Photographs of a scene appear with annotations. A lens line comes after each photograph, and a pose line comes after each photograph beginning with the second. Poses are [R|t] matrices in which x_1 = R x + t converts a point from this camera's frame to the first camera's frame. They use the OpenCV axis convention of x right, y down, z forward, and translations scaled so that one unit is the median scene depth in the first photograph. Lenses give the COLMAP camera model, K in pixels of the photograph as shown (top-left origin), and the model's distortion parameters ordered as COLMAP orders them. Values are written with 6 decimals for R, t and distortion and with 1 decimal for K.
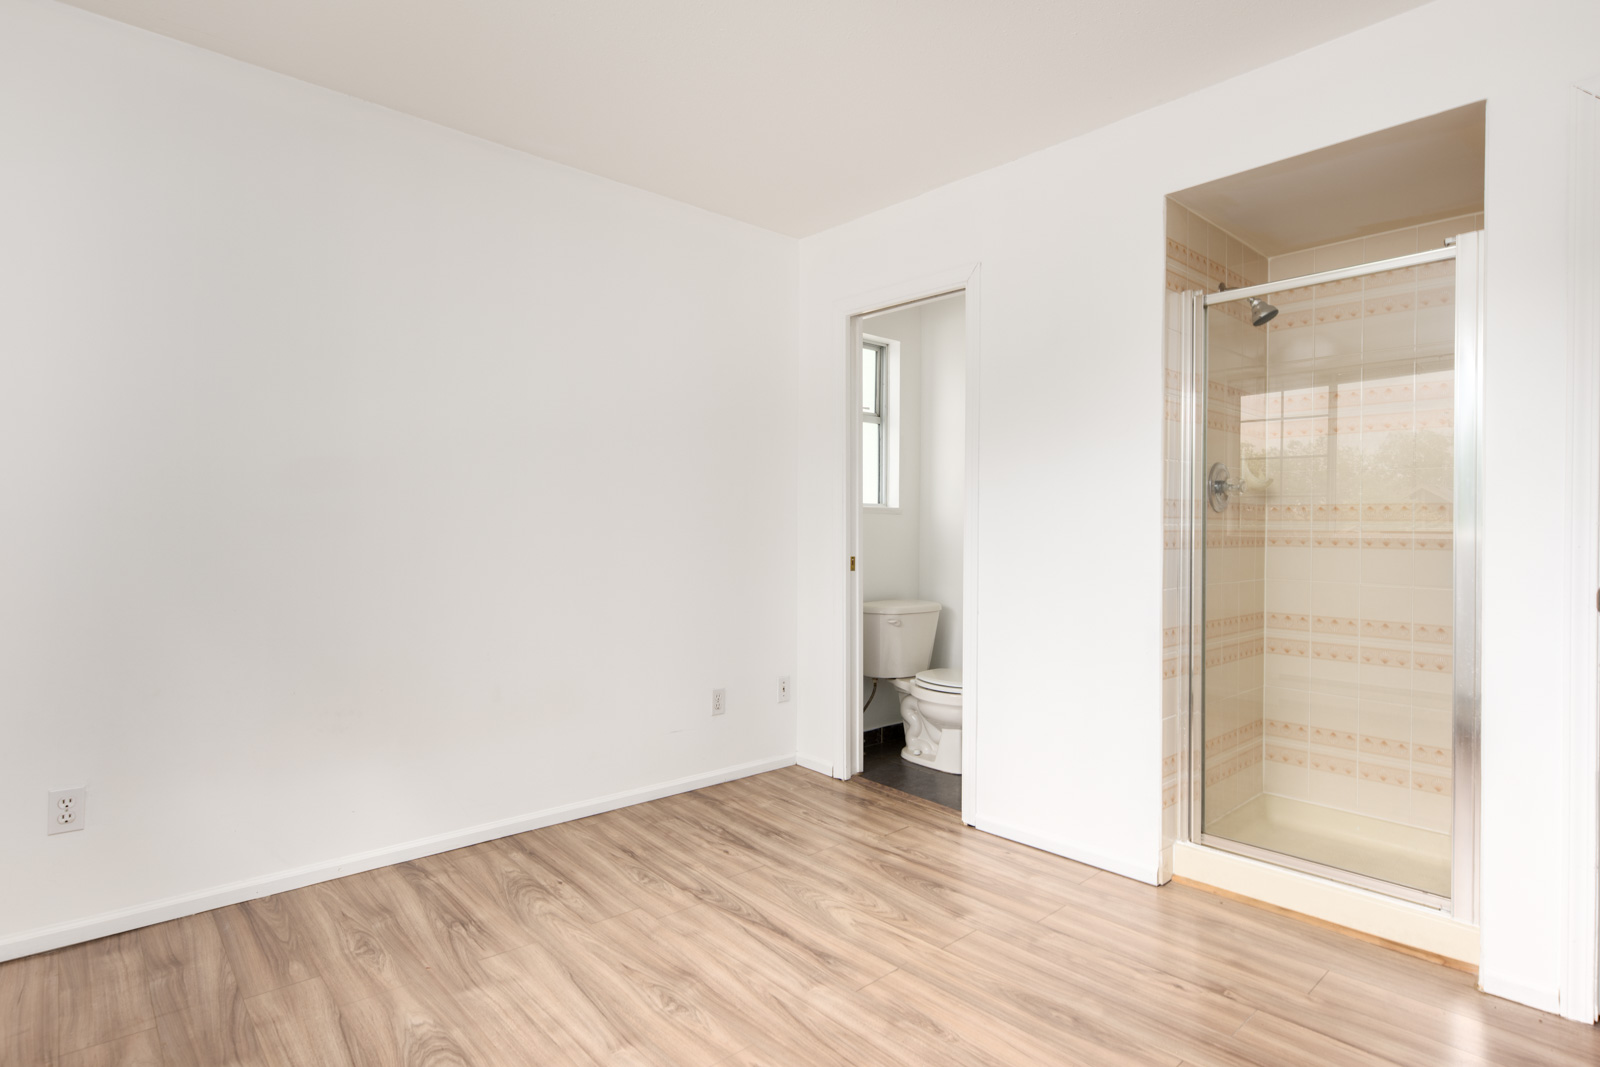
lens RADIAL K [[844.6, 0, 852.2], [0, 844.6, 533.7], [0, 0, 1]] dist [0.001409, 0.000999]
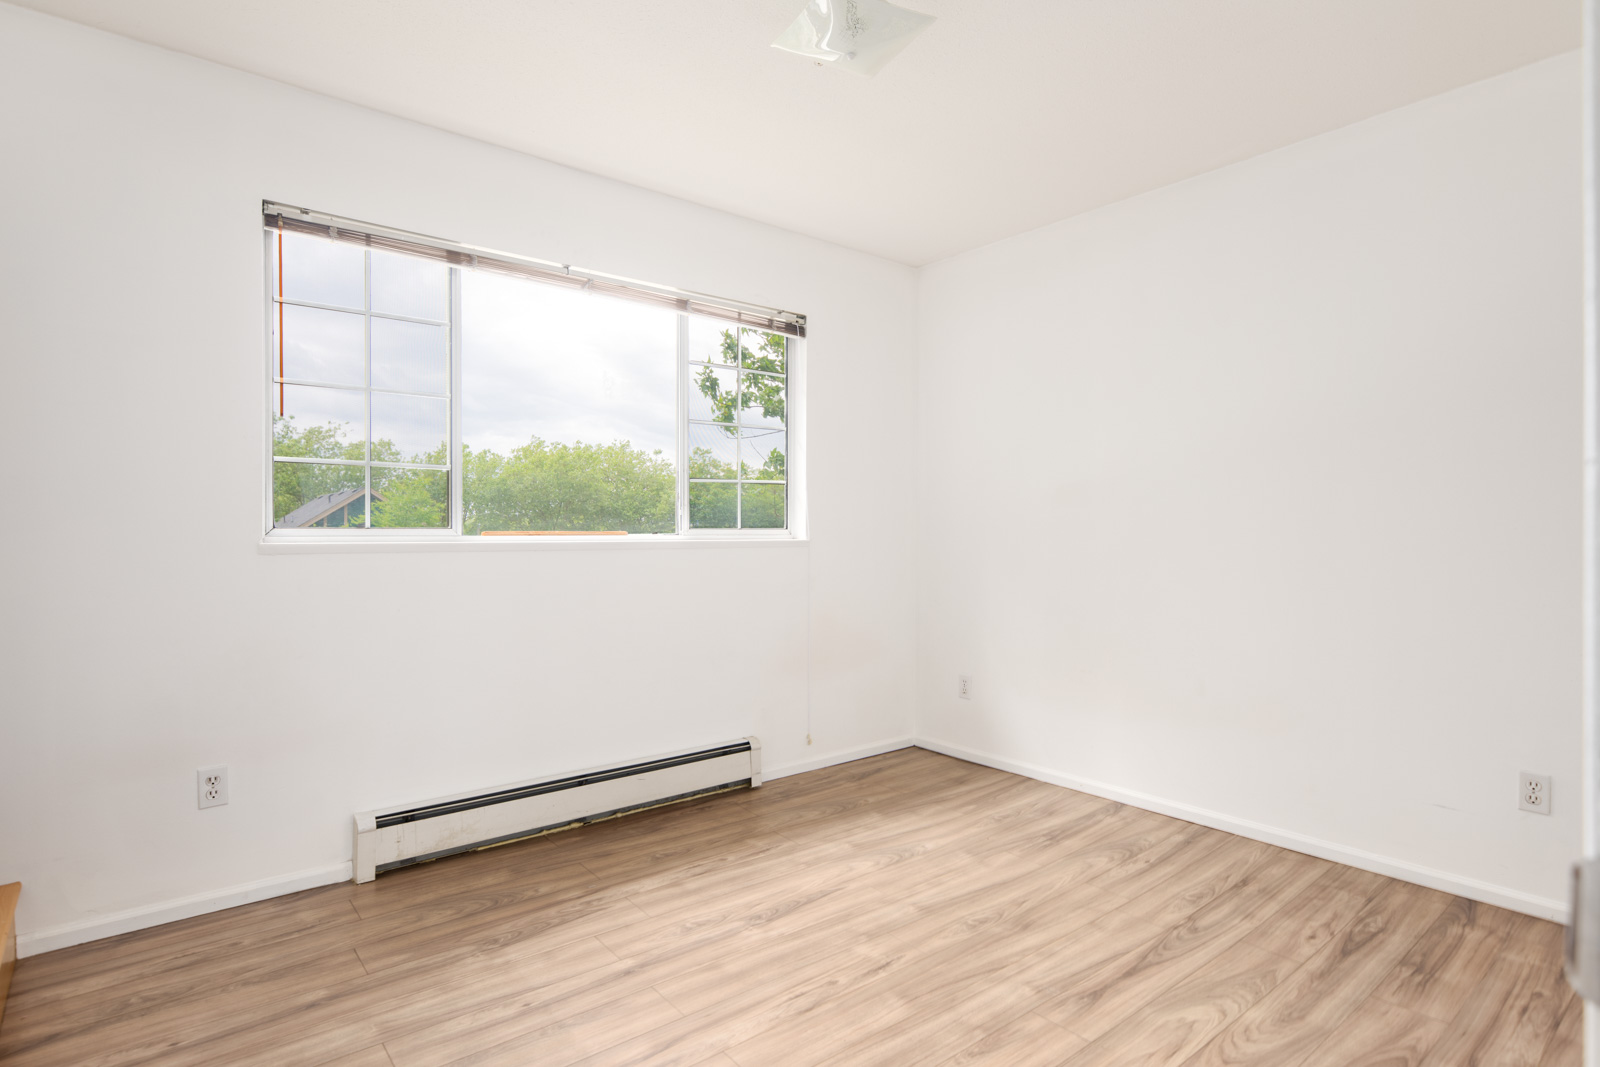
lens RADIAL K [[844.6, 0, 852.2], [0, 844.6, 533.7], [0, 0, 1]] dist [0.001409, 0.000999]
pose [[-0.042710, 0.005898, -0.999070, 0.799820], [-0.007460, 0.999953, 0.006222, -0.038008], [0.999060, 0.007719, -0.042664, 0.625961]]
